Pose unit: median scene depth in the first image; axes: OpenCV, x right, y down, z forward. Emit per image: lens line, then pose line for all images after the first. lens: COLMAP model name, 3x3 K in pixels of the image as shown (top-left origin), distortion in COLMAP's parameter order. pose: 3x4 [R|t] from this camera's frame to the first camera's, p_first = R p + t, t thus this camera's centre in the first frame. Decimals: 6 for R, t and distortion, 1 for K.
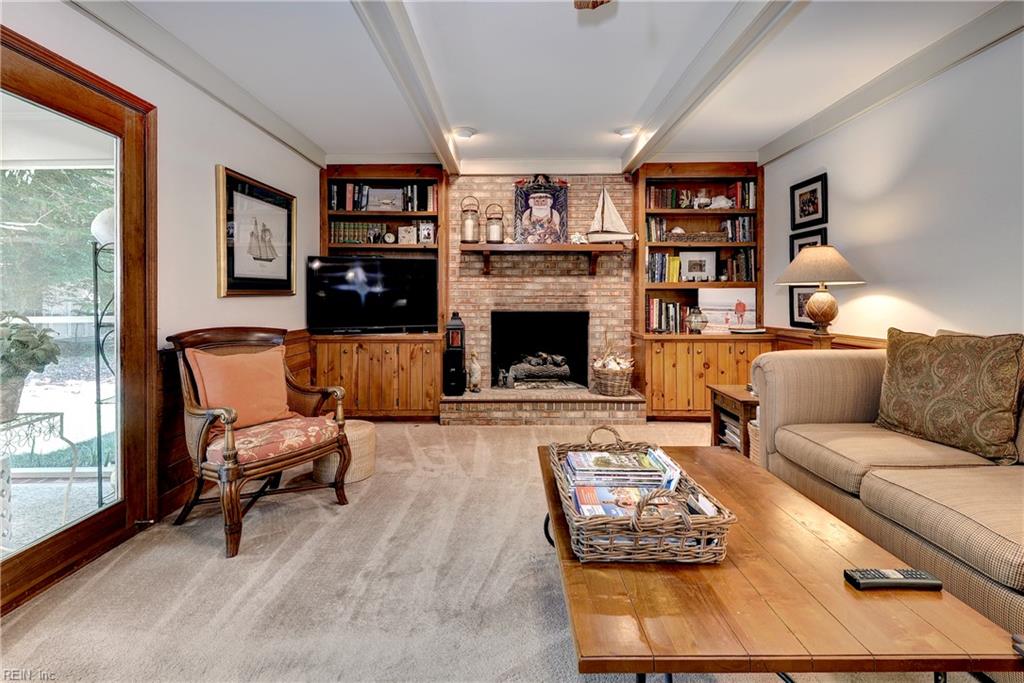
lens RADIAL K [[477.5, 0, 508.2], [0, 477.5, 296.7], [0, 0, 1]] dist [0.043554, -0.003773]
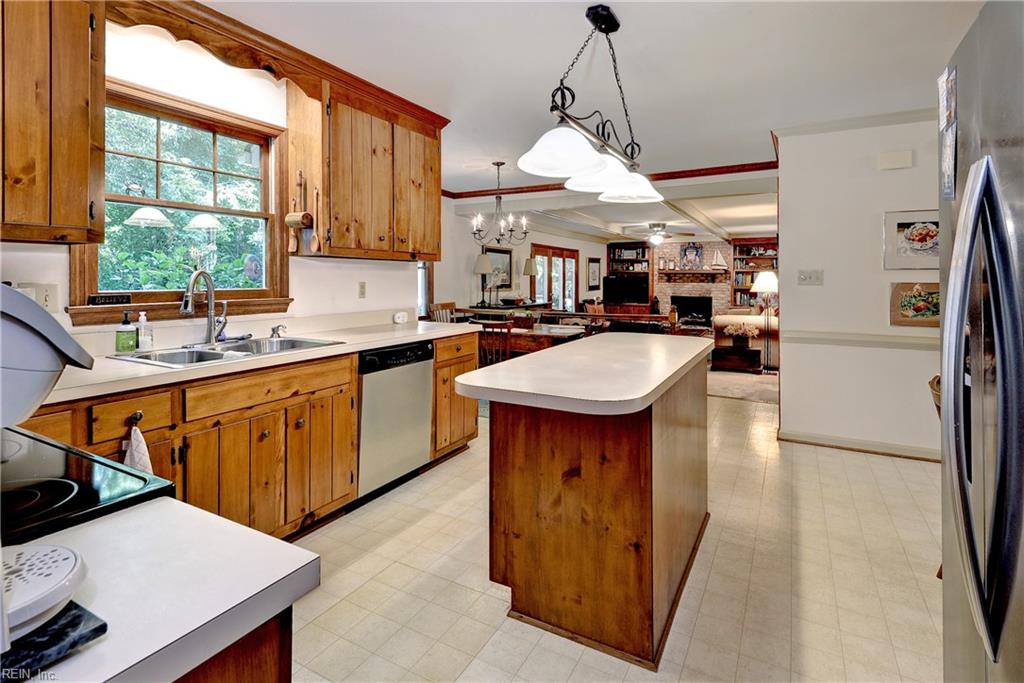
lens RADIAL K [[509.1, 0, 507.8], [0, 509.1, 280.2], [0, 0, 1]] dist [0.031007, 0.000321]
pose [[0.881936, 0.005618, -0.471335, 0.493070], [-0.001498, 0.999957, 0.009115, -0.079206], [0.471366, -0.007333, 0.881907, -1.855476]]
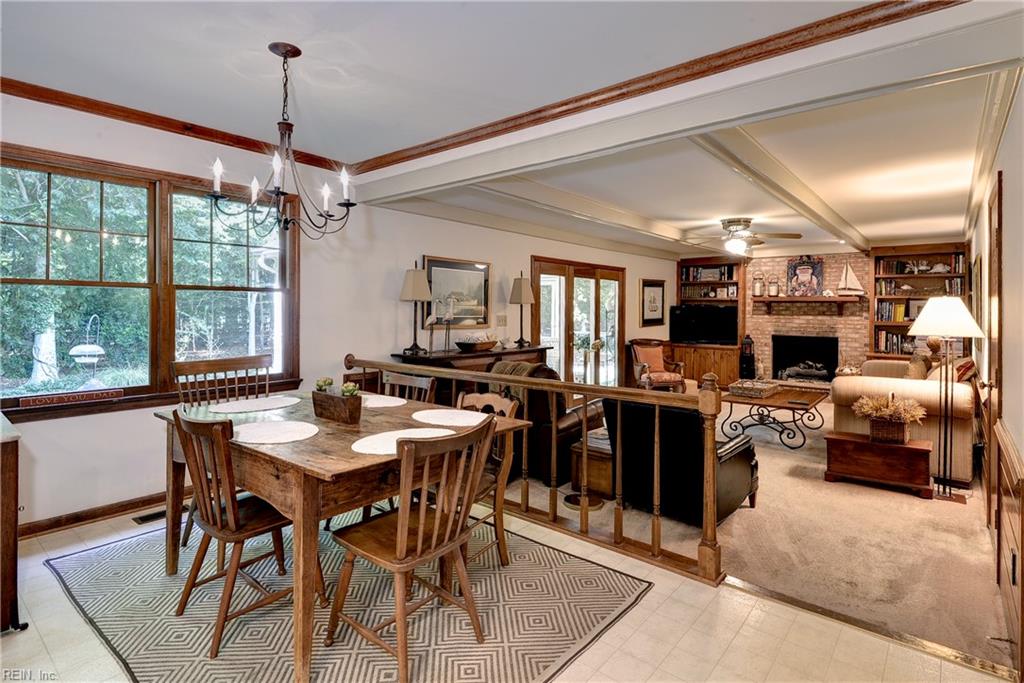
lens RADIAL K [[514.0, 0, 513.8], [0, 514.0, 315.2], [0, 0, 1]] dist [0.012342, -0.005025]
pose [[0.773483, 0.014640, -0.633648, 0.436614], [-0.003040, 0.999807, 0.019389, -0.076905], [0.633810, -0.013071, 0.773379, -1.071780]]
